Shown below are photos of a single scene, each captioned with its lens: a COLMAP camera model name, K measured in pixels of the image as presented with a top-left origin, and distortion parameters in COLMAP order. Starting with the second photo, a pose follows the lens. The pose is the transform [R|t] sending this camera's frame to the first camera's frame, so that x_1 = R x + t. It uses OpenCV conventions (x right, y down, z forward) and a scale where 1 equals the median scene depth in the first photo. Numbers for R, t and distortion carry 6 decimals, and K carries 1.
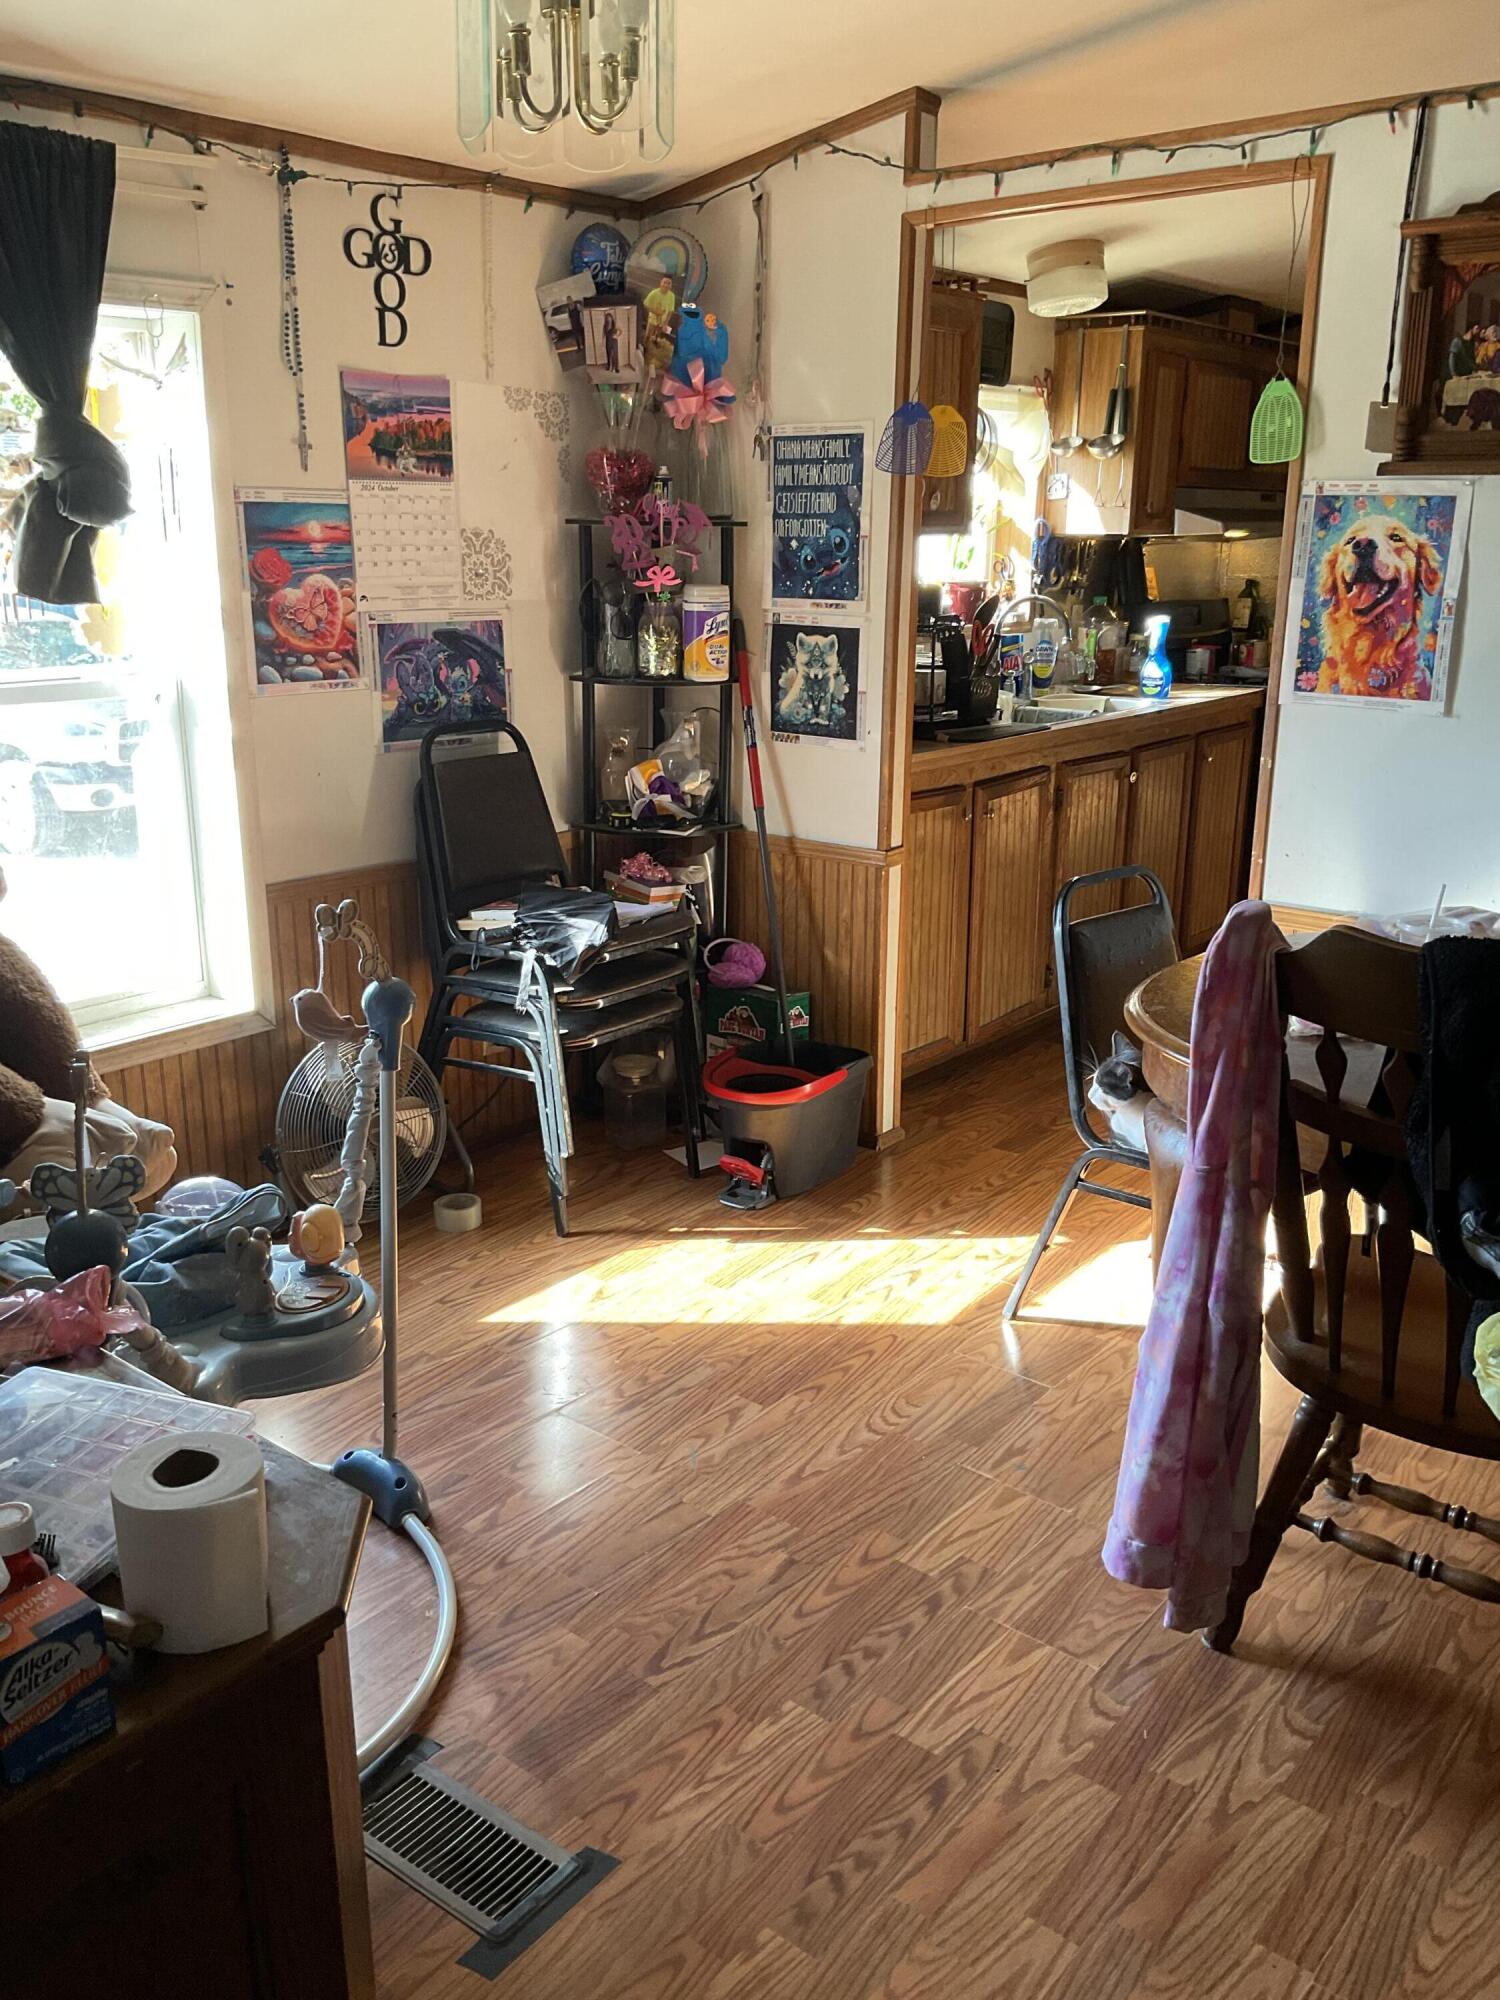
lens RADIAL K [[1660.9, 0, 750.0], [0, 1660.9, 1000.0], [0, 0, 1]] dist [0.068849, -0.137398]
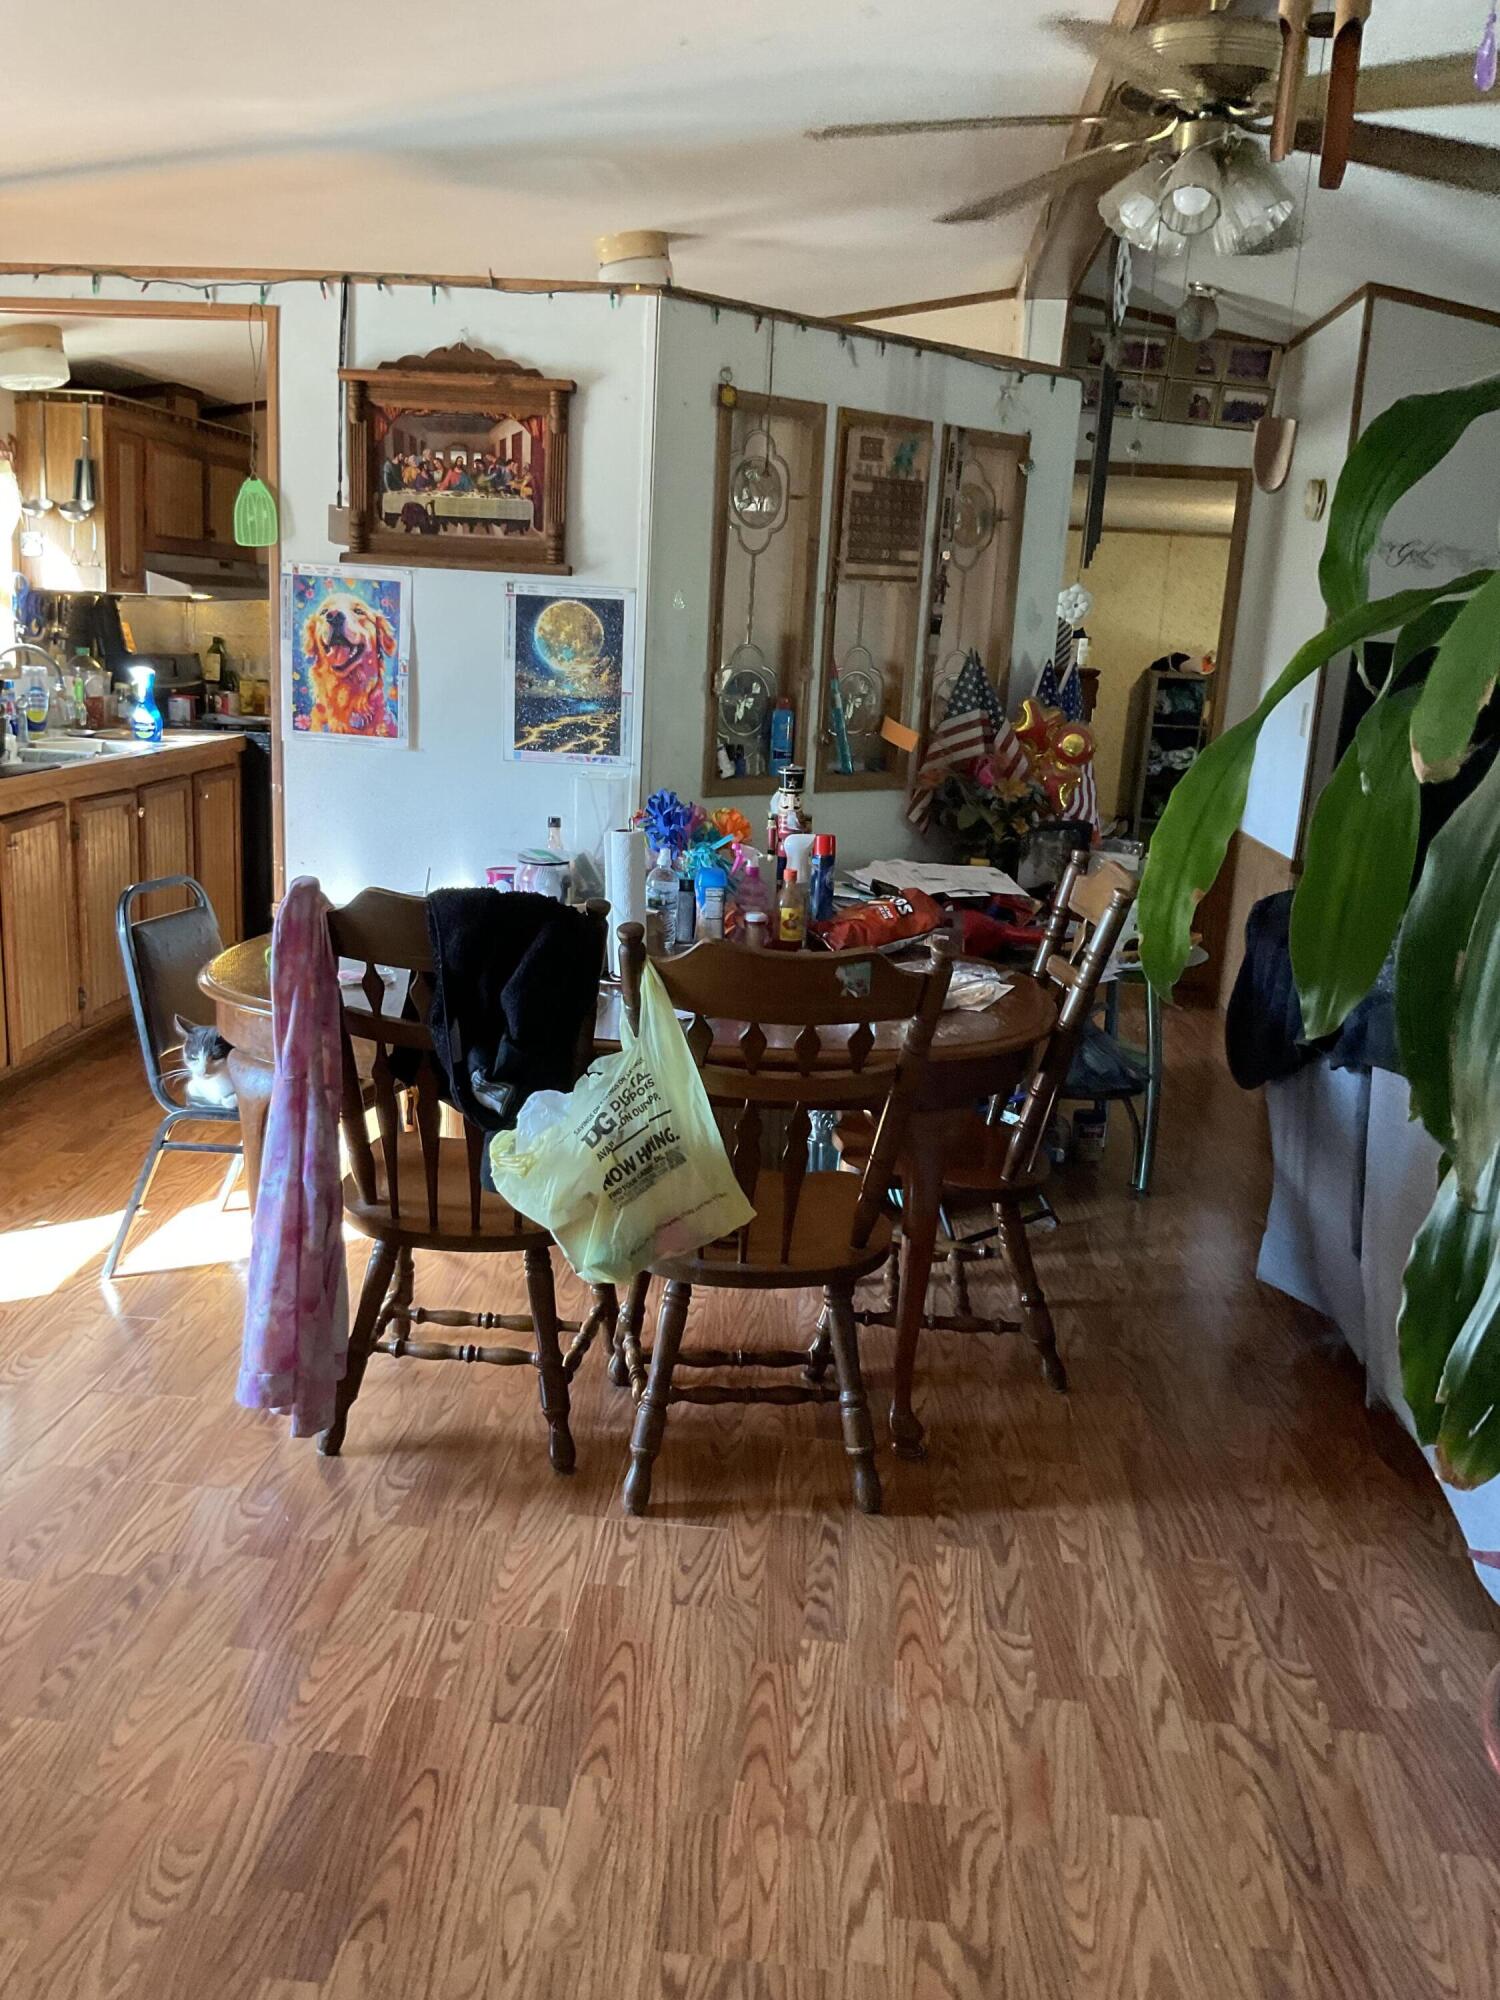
lens RADIAL K [[1660.9, 0, 750.0], [0, 1660.9, 1000.0], [0, 0, 1]] dist [0.068849, -0.137398]
pose [[0.823243, -0.089368, 0.560611, -0.112503], [0.107216, 0.994235, 0.001049, 0.051335], [-0.557473, 0.059243, 0.828078, -0.211368]]
